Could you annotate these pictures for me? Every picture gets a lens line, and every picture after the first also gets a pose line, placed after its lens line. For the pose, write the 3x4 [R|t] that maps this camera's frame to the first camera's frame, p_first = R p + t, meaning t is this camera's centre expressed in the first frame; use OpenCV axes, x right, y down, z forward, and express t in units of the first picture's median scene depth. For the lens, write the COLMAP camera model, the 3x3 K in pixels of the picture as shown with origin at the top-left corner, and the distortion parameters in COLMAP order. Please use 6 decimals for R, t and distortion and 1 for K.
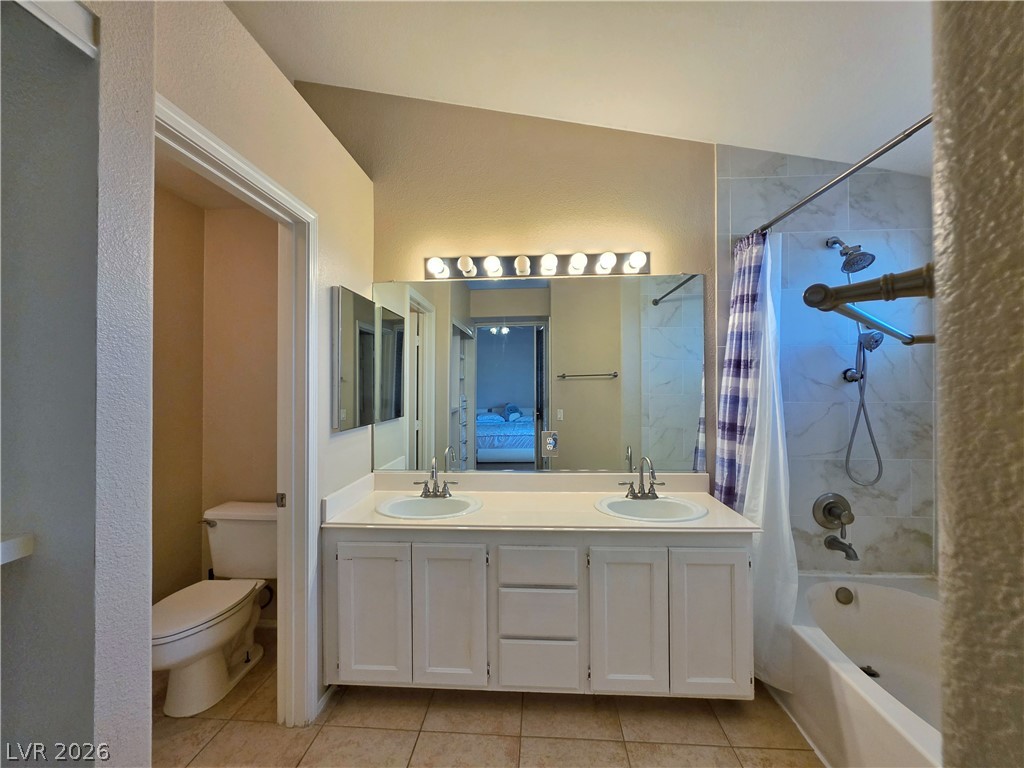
lens RADIAL K [[412.5, 0, 513.3], [0, 412.5, 378.2], [0, 0, 1]] dist [-0.005928, 0.000953]
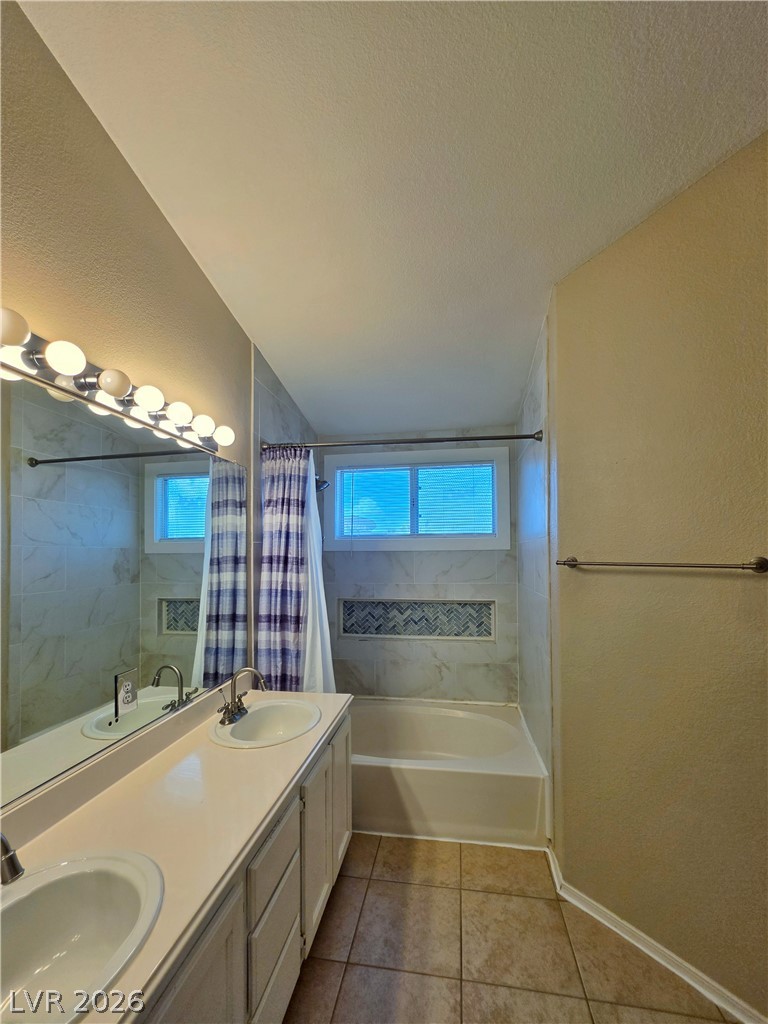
lens RADIAL K [[412.5, 0, 387.5], [0, 412.5, 546.1], [0, 0, 1]] dist [-0.005928, 0.000953]
pose [[0.121051, 0.017610, 0.992490, -0.510310], [0.002821, 0.999832, -0.018084, -0.050830], [-0.992642, 0.004989, 0.120981, 0.586948]]
